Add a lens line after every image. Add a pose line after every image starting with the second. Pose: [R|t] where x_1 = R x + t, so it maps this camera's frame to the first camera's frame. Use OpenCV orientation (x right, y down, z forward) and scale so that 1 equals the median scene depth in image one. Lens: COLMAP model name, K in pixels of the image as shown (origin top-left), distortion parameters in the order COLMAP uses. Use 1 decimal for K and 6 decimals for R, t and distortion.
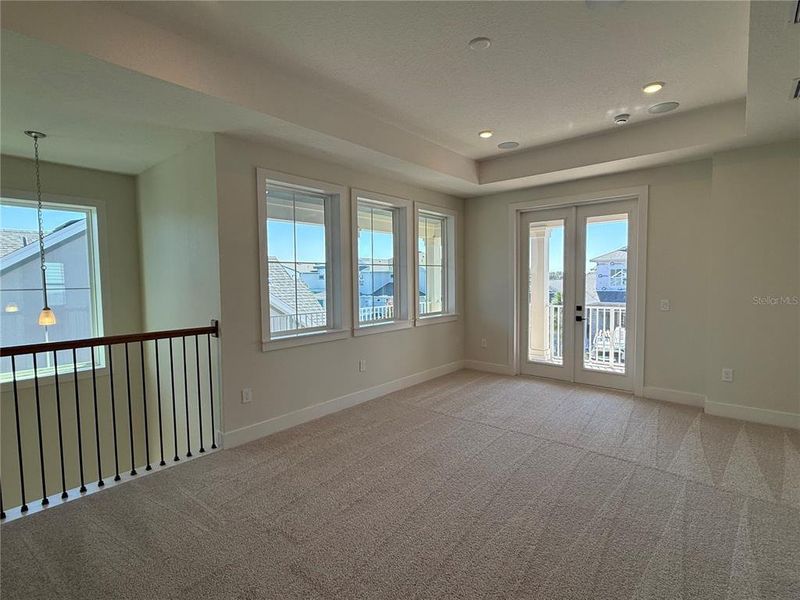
lens RADIAL K [[396.5, 0, 396.4], [0, 396.5, 301.3], [0, 0, 1]] dist [0.013723, -0.000811]
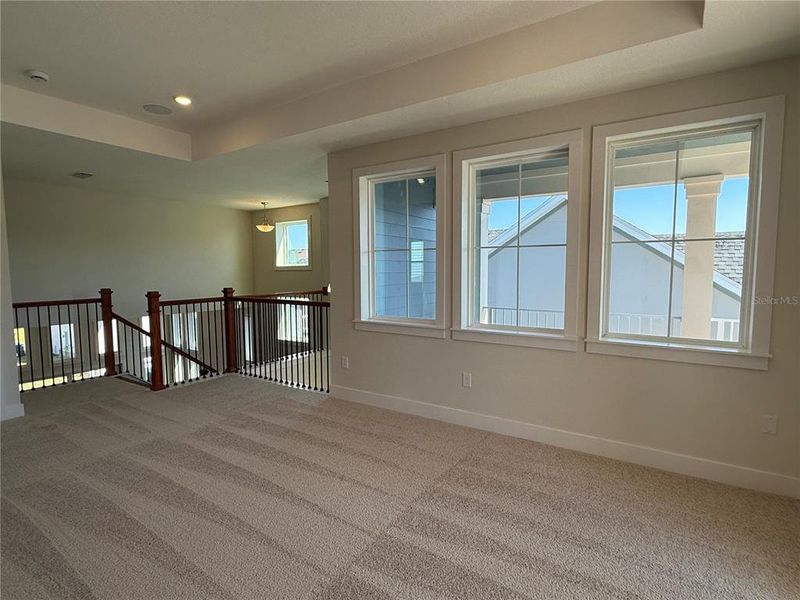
lens RADIAL K [[396.5, 0, 396.4], [0, 396.5, 301.3], [0, 0, 1]] dist [0.013723, -0.000811]
pose [[0.165473, 0.096459, -0.981486, 0.629521], [-0.053730, 0.994609, 0.088691, -0.050359], [0.984750, 0.038059, 0.169763, 0.716425]]
